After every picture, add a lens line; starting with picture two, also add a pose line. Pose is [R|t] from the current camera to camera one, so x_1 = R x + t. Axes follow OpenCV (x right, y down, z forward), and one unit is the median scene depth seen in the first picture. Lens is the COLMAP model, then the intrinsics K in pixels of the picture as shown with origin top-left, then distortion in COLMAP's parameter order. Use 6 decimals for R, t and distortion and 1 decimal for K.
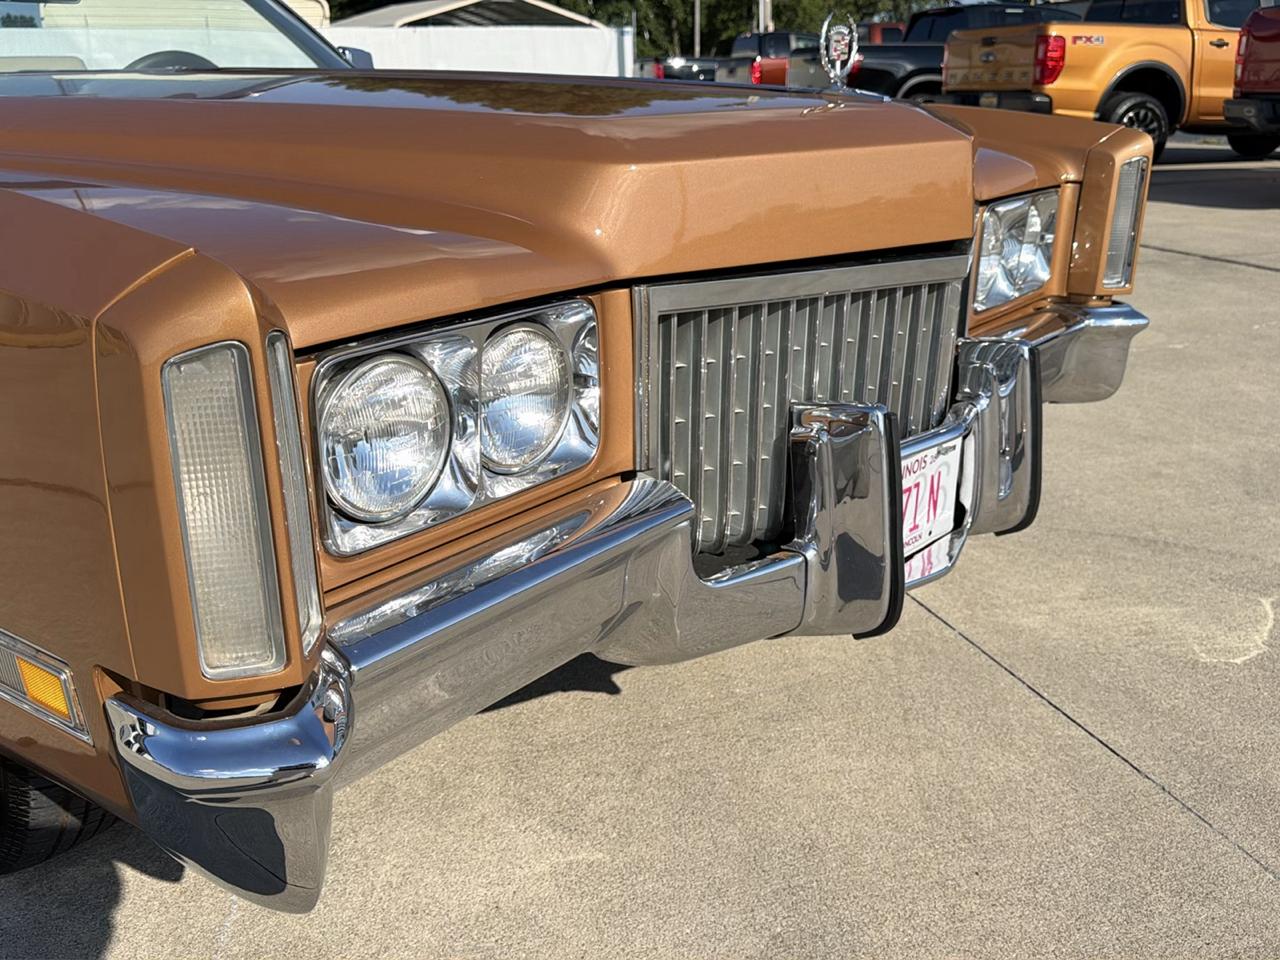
lens RADIAL K [[1149.1, 0, 640.0], [0, 1149.1, 480.0], [0, 0, 1]] dist [0.119710, -0.233549]
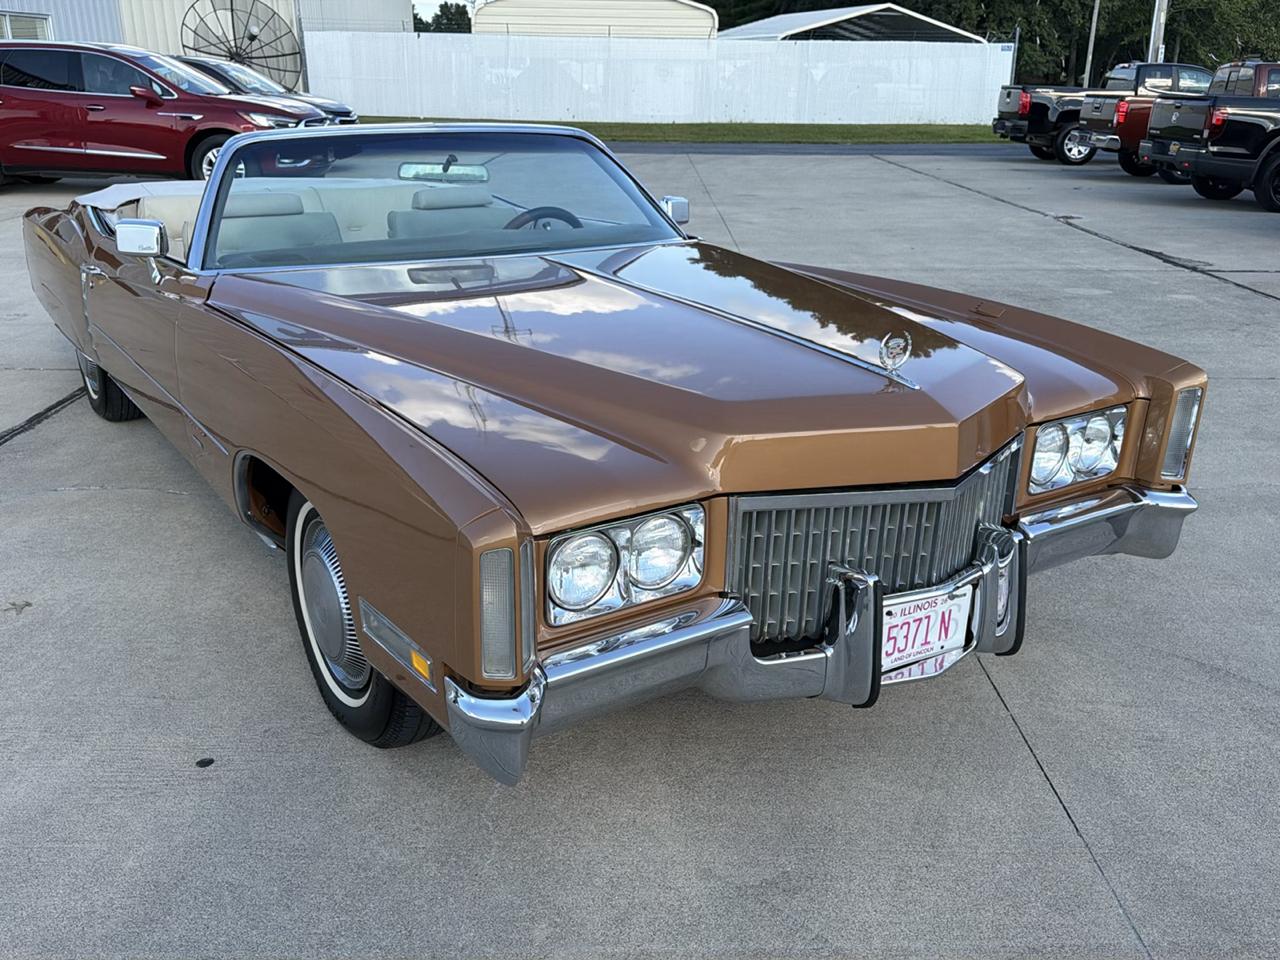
lens RADIAL K [[1149.1, 0, 640.0], [0, 1149.1, 480.0], [0, 0, 1]] dist [0.119710, -0.233549]
pose [[0.951326, 0.126840, -0.280874, 0.290651], [-0.123802, 0.991894, 0.028611, -0.179556], [0.282227, 0.007555, 0.959318, -0.628278]]
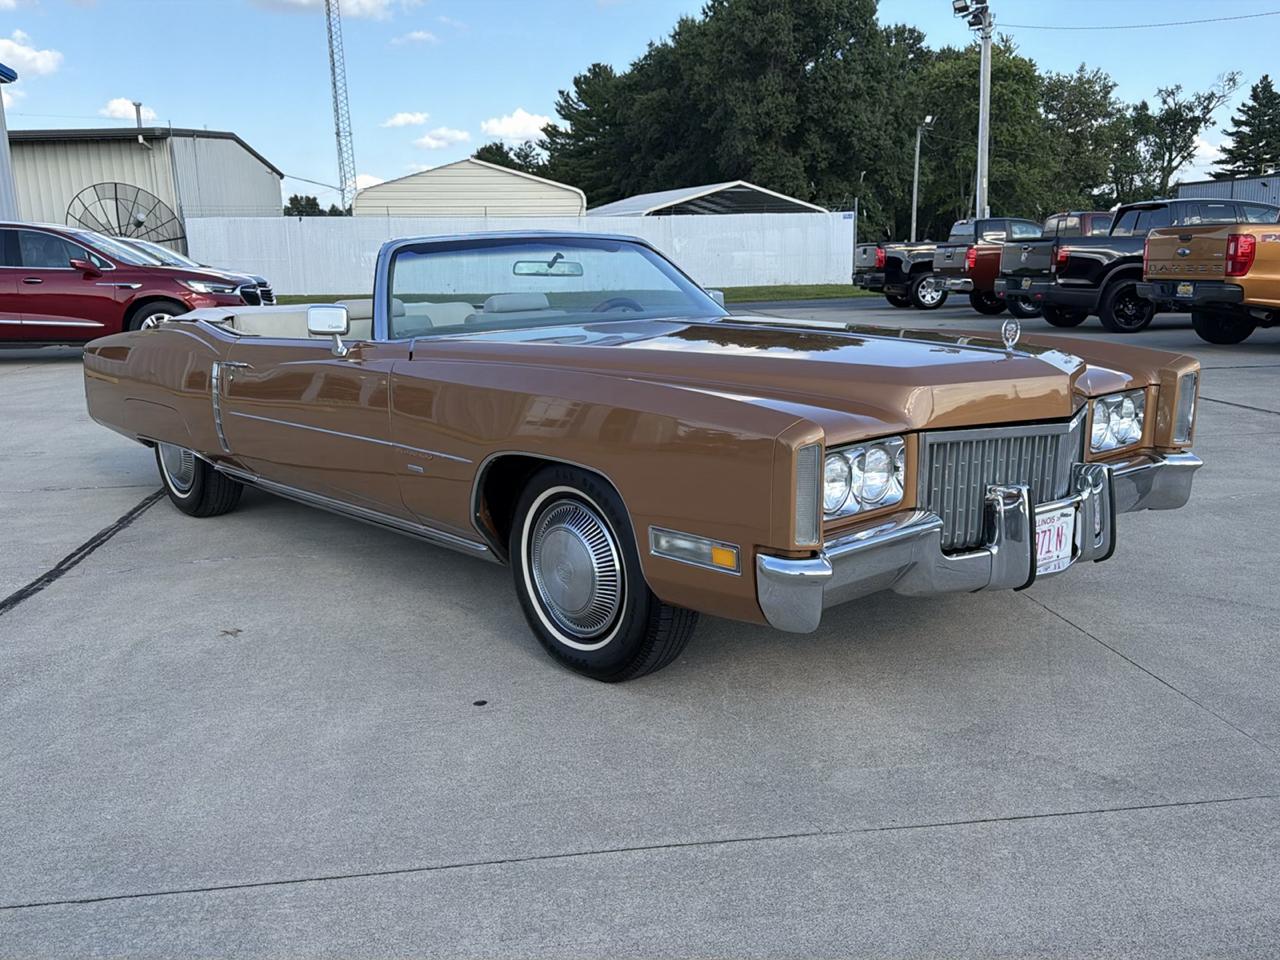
lens RADIAL K [[1146.9, 0, 632.2], [0, 1146.9, 486.5], [0, 0, 1]] dist [0.185337, -0.409071]
pose [[0.983211, 0.031597, -0.179713, -0.128812], [-0.054257, 0.990971, -0.122608, 0.230320], [0.174217, 0.130300, 0.976048, -1.229900]]
